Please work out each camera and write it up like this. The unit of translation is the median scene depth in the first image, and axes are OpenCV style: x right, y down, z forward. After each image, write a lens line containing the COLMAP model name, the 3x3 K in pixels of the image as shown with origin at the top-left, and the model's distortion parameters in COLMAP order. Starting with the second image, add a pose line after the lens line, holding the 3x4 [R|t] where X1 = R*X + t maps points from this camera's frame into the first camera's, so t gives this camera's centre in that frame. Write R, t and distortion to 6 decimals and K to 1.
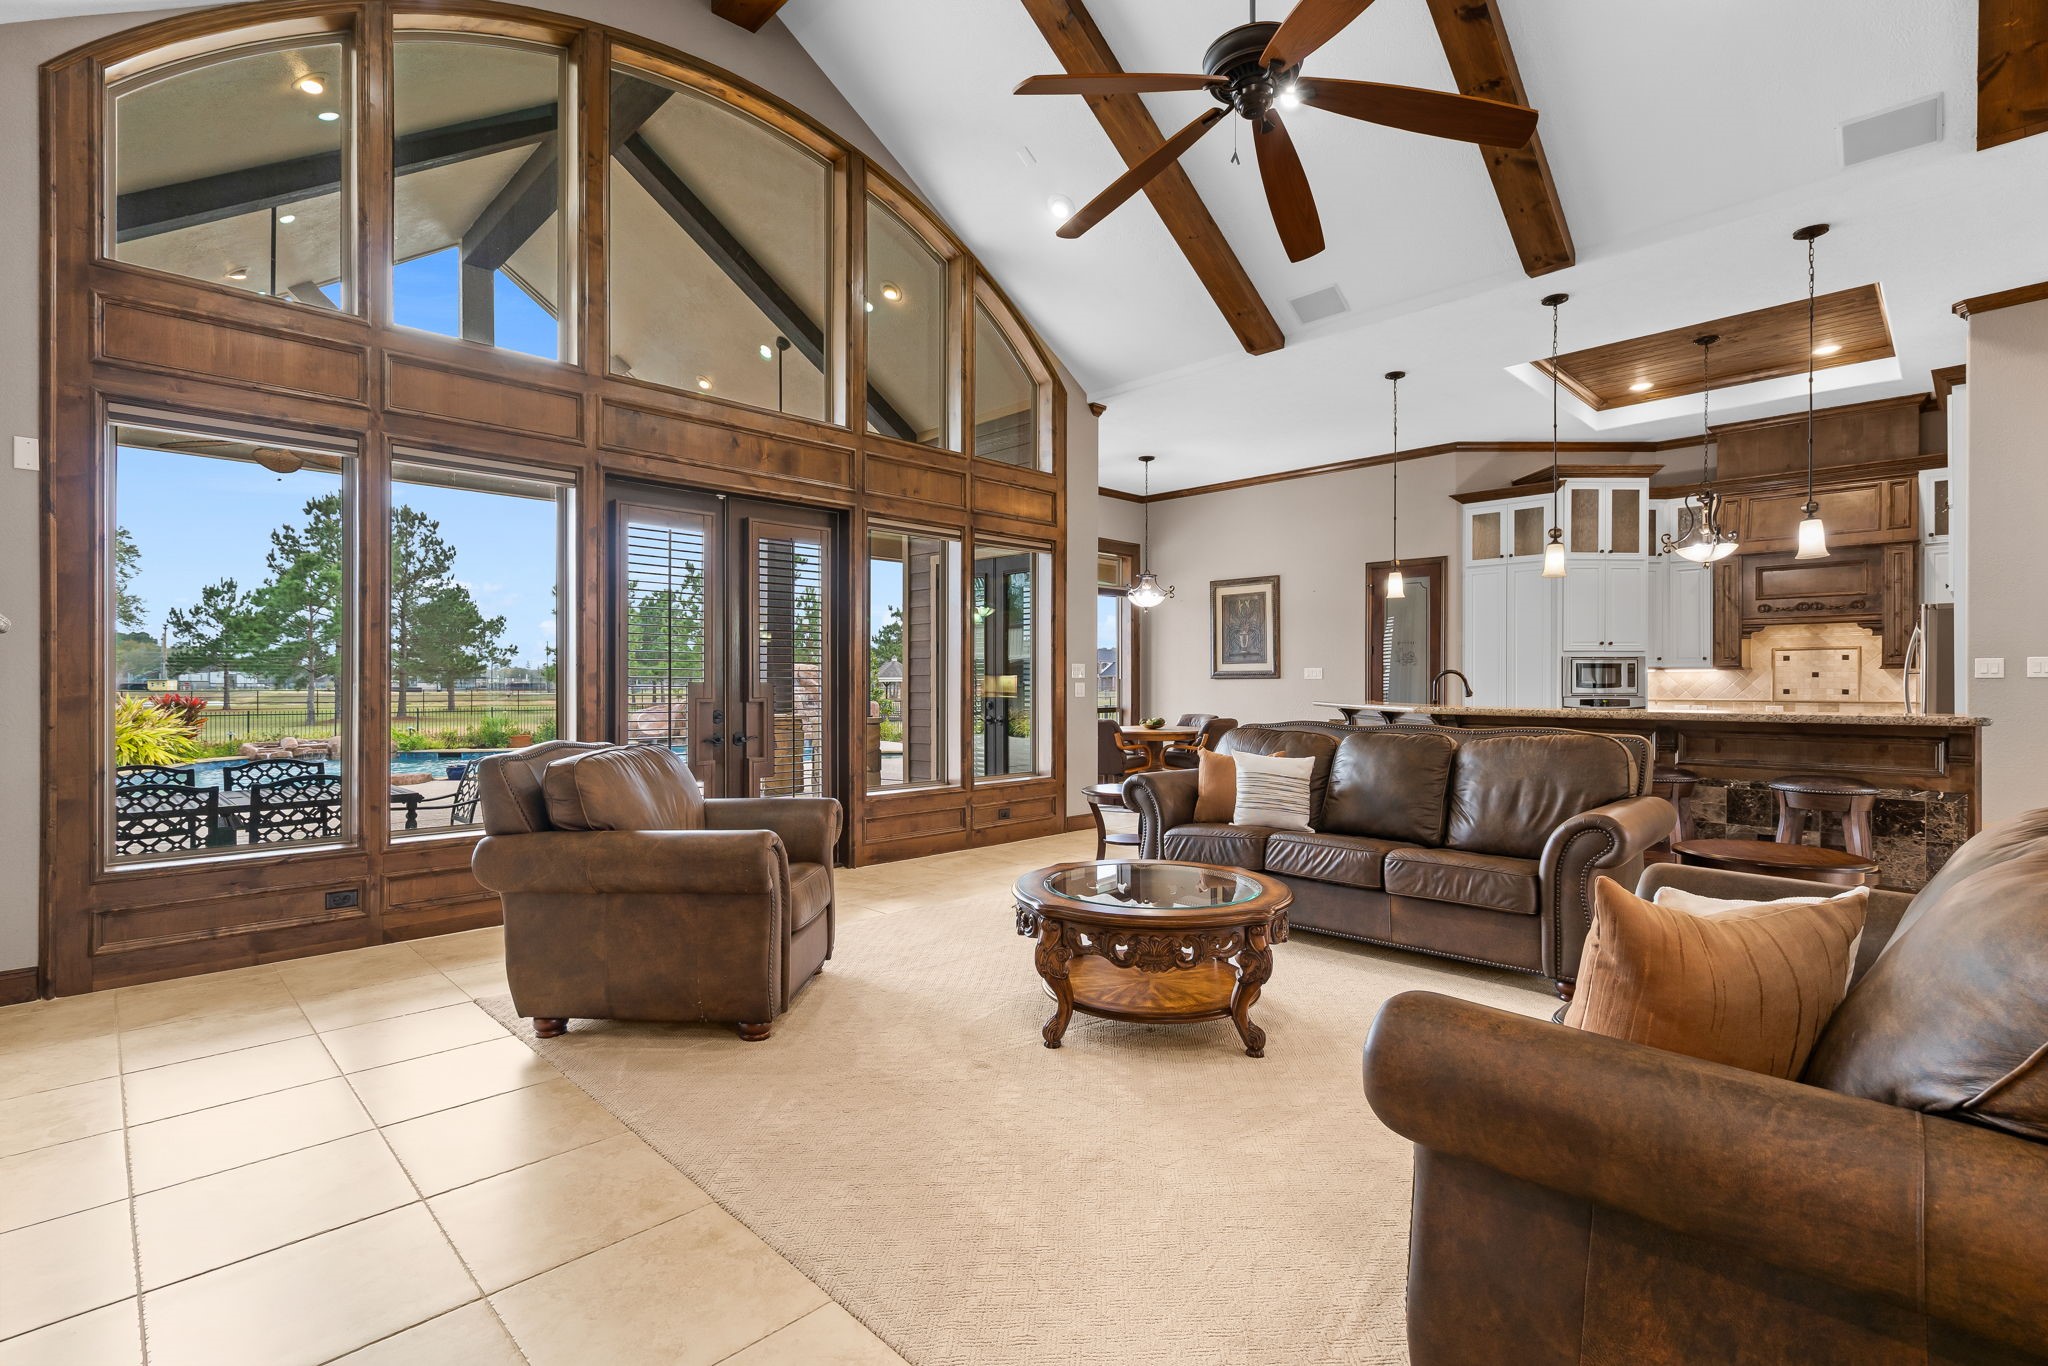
lens RADIAL K [[942.8, 0, 1024.0], [0, 942.8, 683.0], [0, 0, 1]] dist [0.001035, 0.000210]
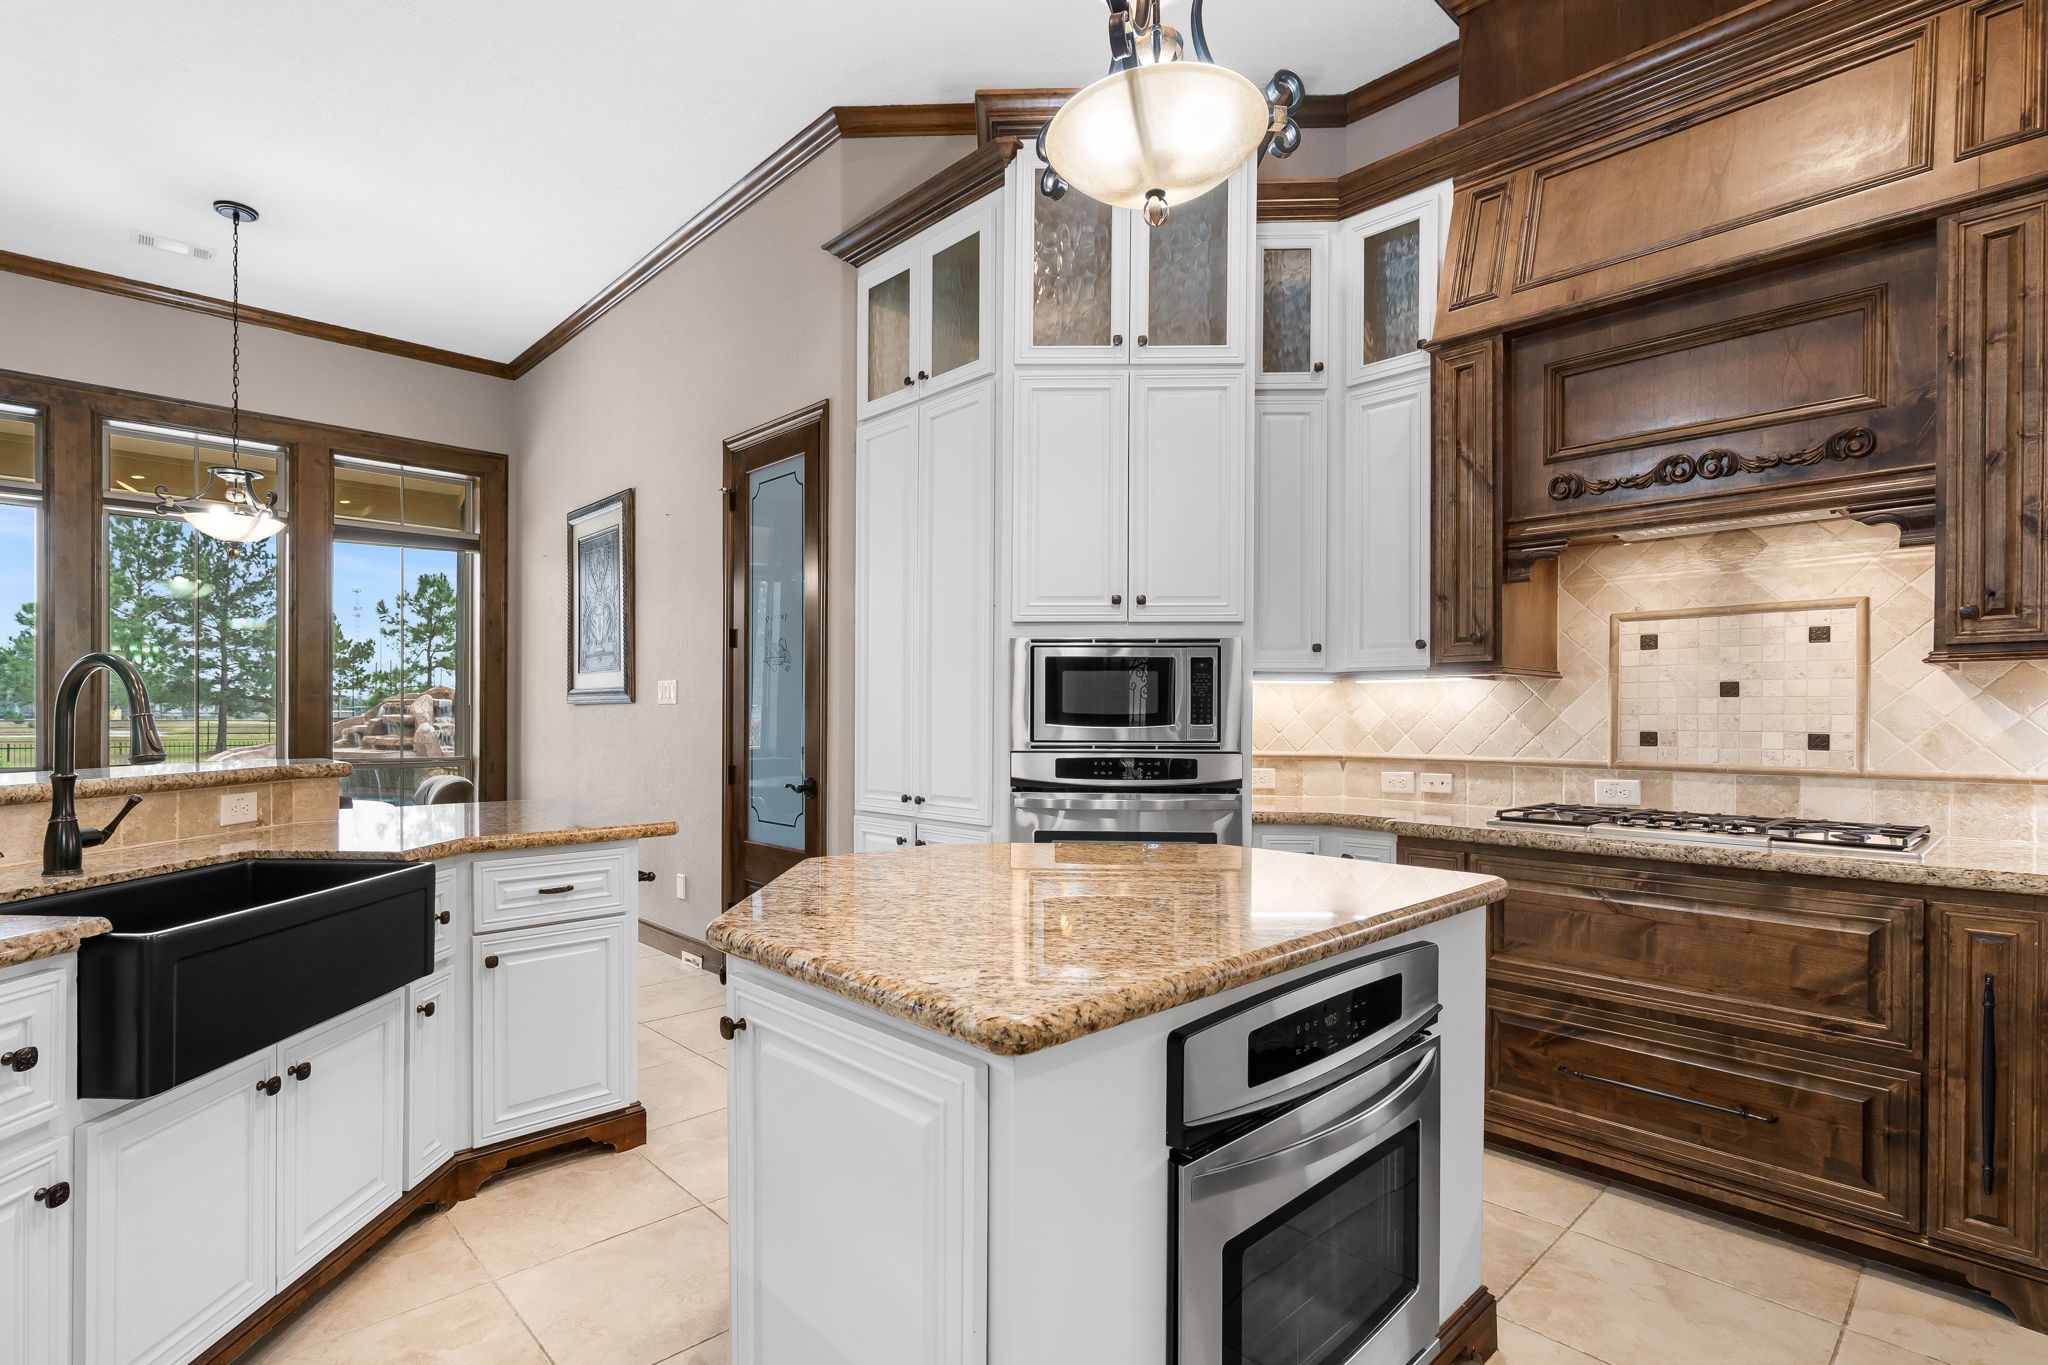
lens RADIAL K [[982.1, 0, 976.6], [0, 982.1, 715.5], [0, 0, 1]] dist [-0.002239, -0.000217]
pose [[0.999104, 0.002707, -0.042226, 0.580638], [-0.002687, 0.999996, 0.000530, 0.001025], [0.042227, -0.000416, 0.999108, 0.635672]]
